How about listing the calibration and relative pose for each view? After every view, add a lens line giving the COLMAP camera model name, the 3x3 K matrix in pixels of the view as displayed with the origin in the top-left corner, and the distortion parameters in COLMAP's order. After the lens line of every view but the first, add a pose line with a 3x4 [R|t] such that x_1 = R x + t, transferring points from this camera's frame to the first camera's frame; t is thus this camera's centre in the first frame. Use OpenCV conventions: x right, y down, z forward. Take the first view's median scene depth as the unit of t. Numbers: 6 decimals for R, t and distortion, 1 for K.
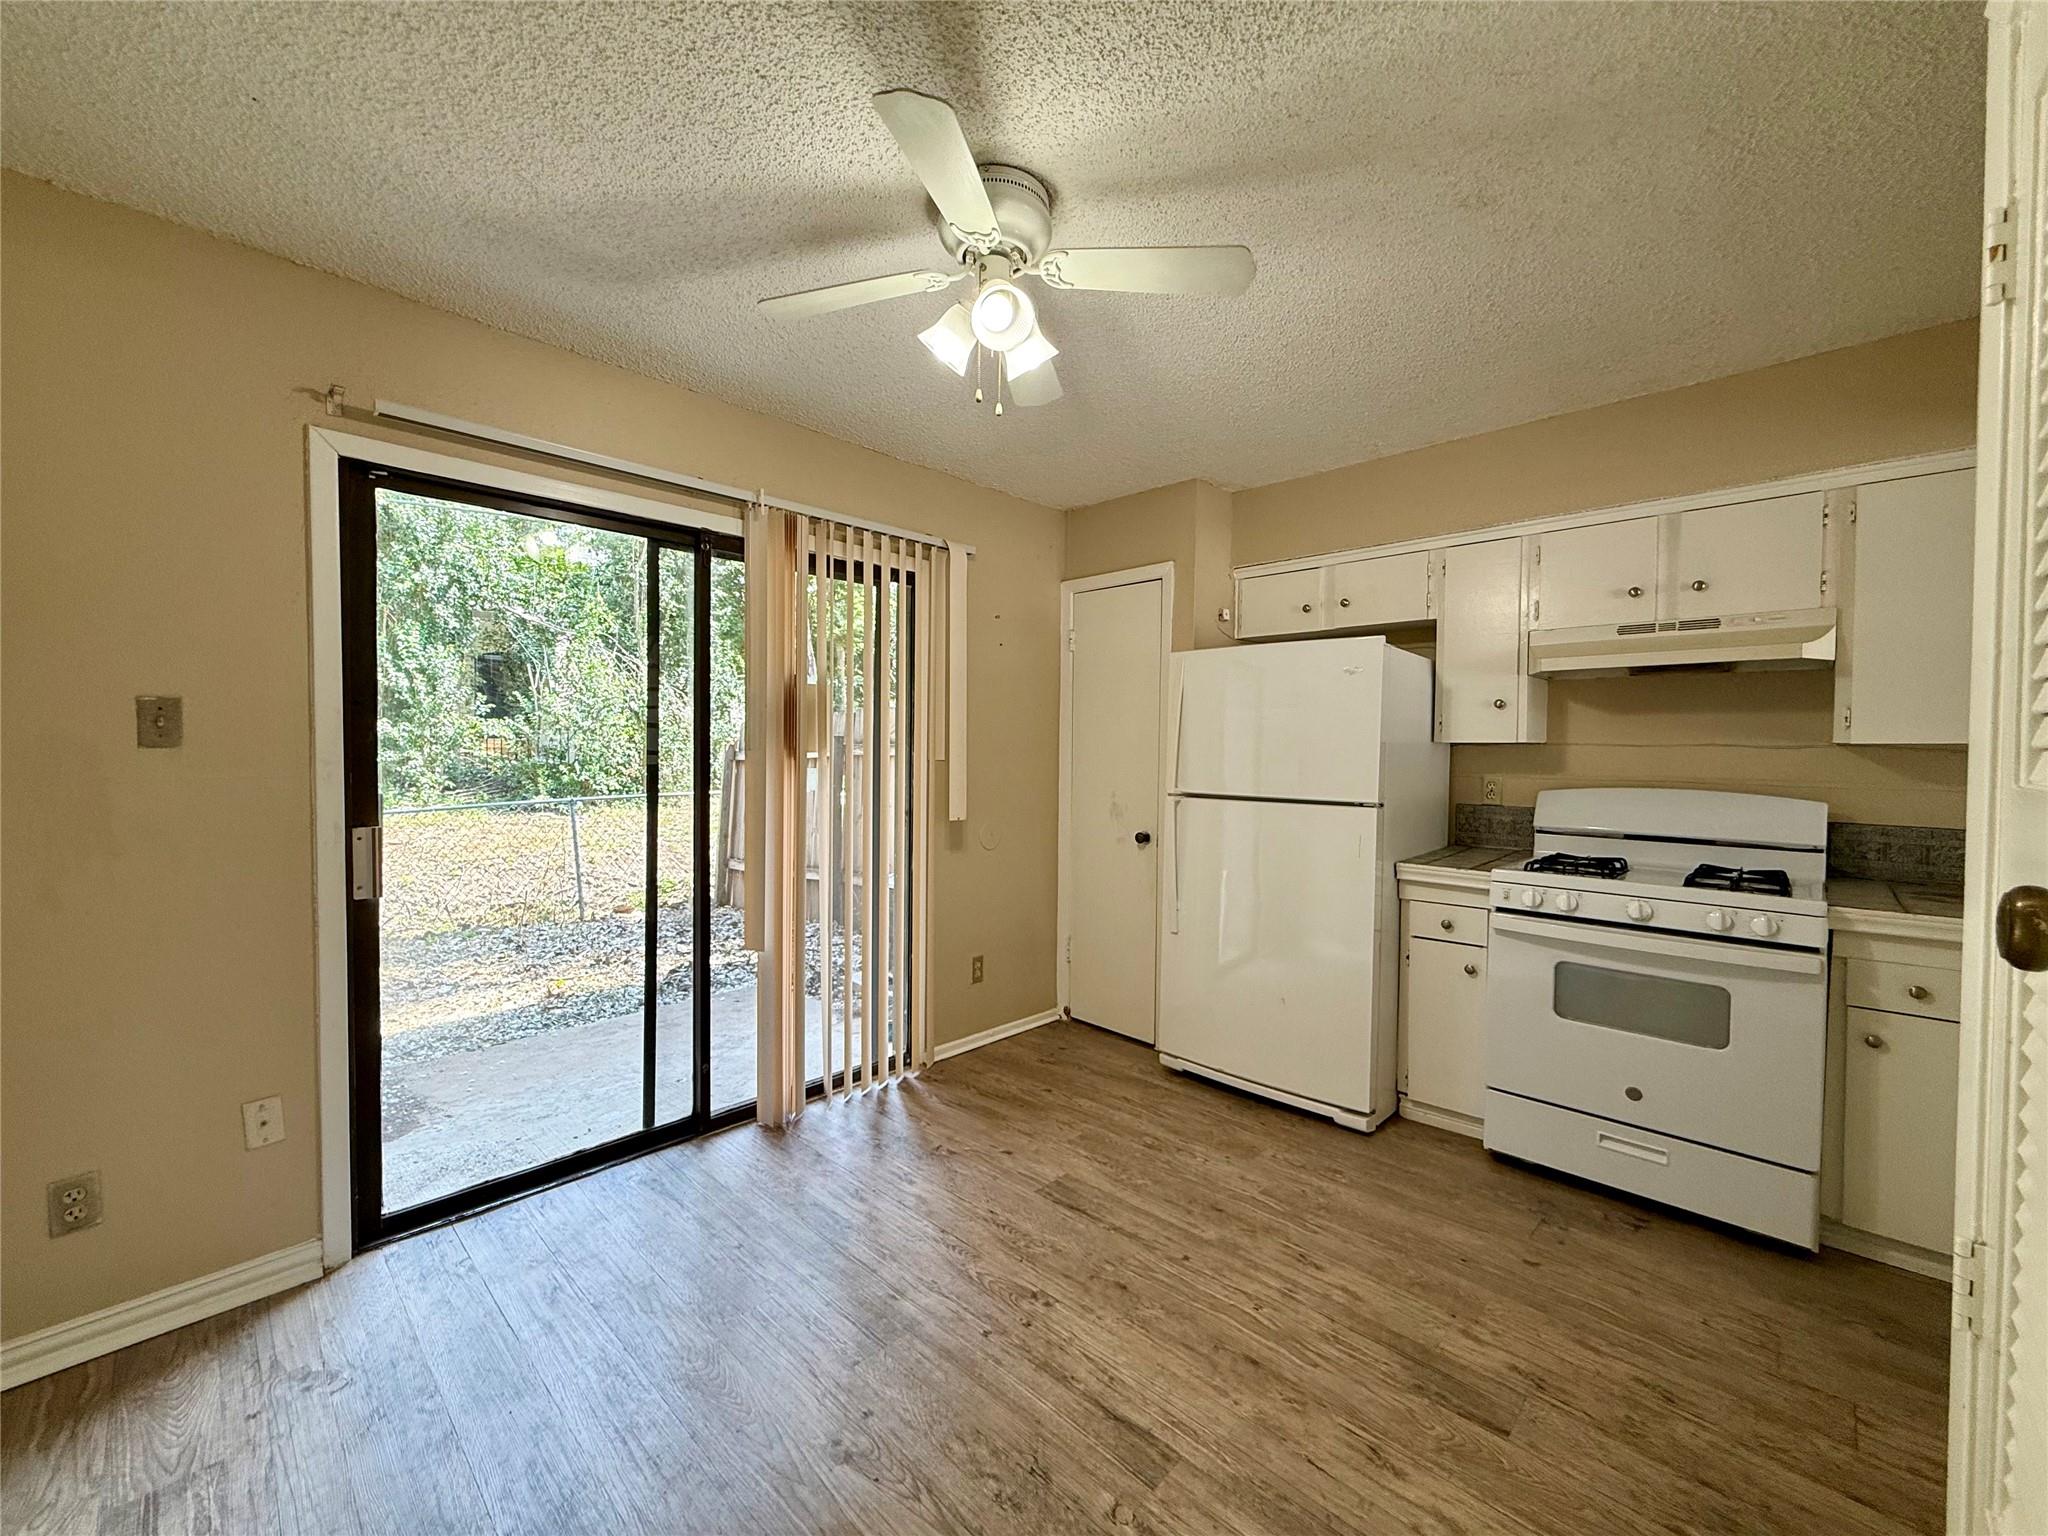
lens RADIAL K [[821.5, 0, 1021.1], [0, 821.5, 769.9], [0, 0, 1]] dist [0.001717, -0.000072]
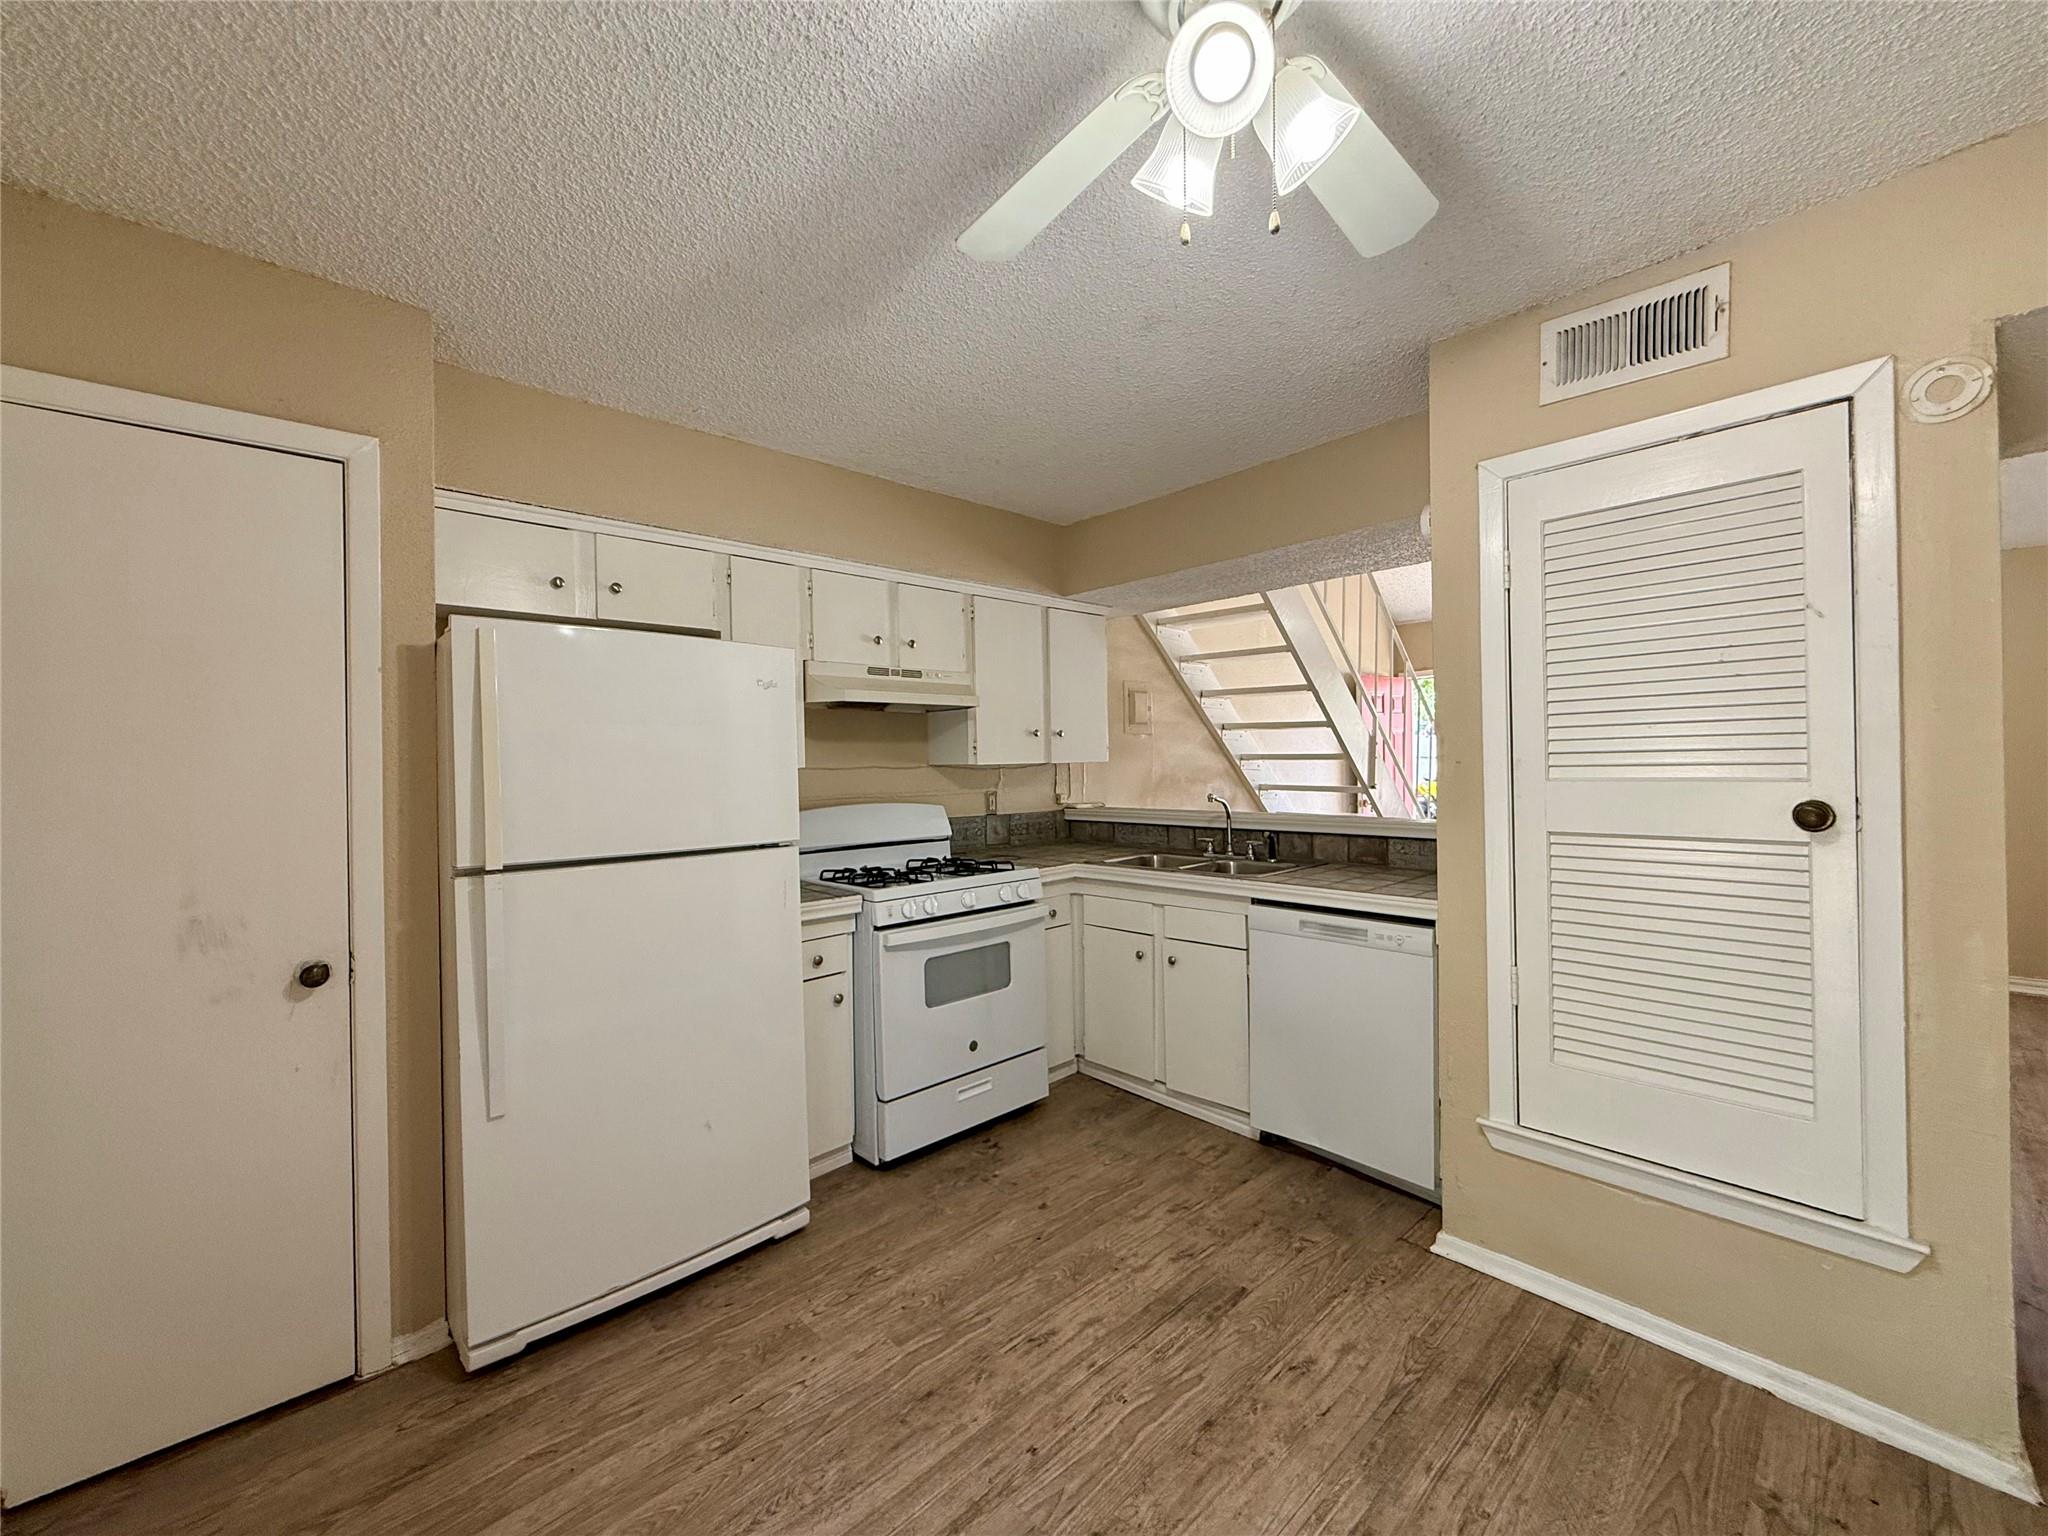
lens RADIAL K [[821.5, 0, 1015.2], [0, 821.5, 765.0], [0, 0, 1]] dist [0.001717, -0.000072]
pose [[0.047814, -0.014146, 0.998756, -0.437089], [0.044238, 0.998949, 0.012031, -0.040662], [-0.997876, 0.043608, 0.048389, 0.750846]]
